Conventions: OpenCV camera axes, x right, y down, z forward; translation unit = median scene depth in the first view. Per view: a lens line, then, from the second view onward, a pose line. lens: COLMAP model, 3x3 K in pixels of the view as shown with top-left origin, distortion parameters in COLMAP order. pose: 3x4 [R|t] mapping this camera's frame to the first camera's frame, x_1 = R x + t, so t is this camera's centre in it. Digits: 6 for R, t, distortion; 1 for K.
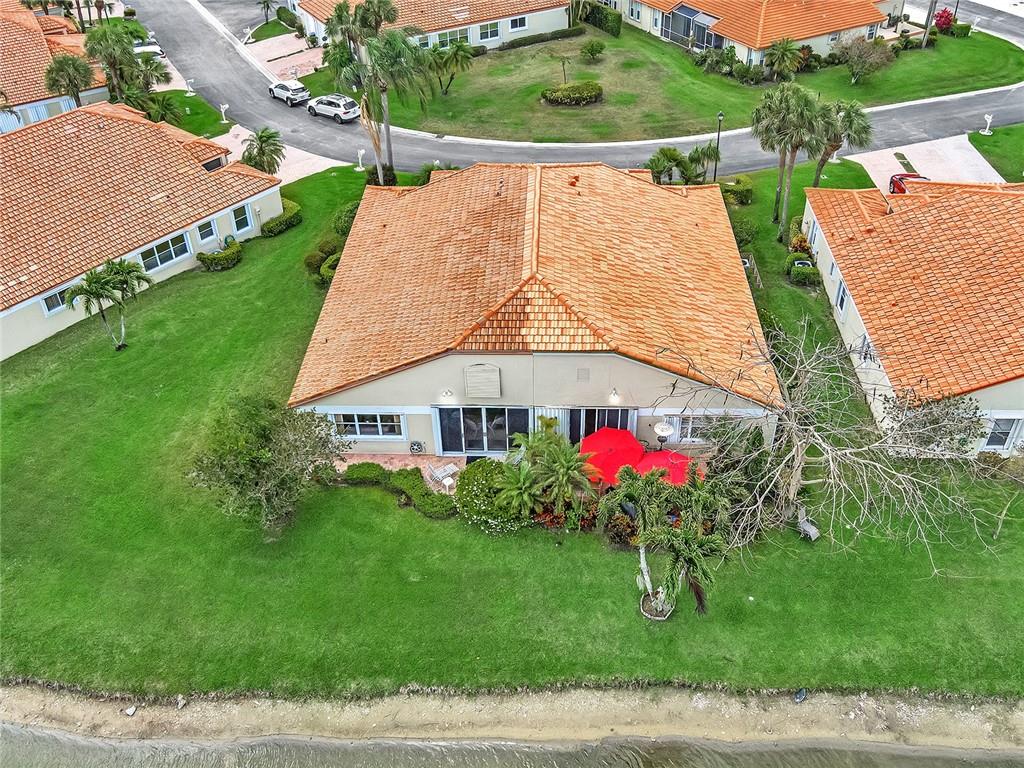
lens RADIAL K [[972.1, 0, 512.0], [0, 972.1, 384.0], [0, 0, 1]] dist [-0.074954, 0.006349]
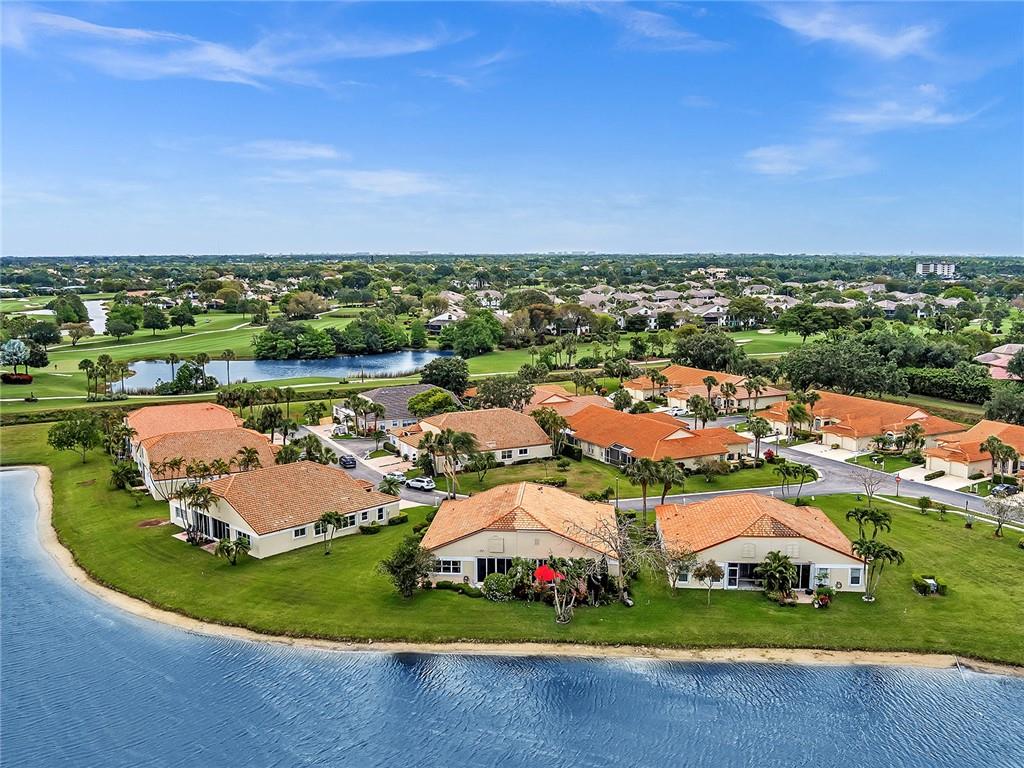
lens RADIAL K [[928.5, 0, 510.4], [0, 928.5, 395.8], [0, 0, 1]] dist [-0.075992, 0.000125]
pose [[0.999198, 0.029463, -0.027124, 0.048825], [-0.038837, 0.878153, -0.476801, 0.659891], [0.009771, 0.477472, 0.878593, -1.038328]]
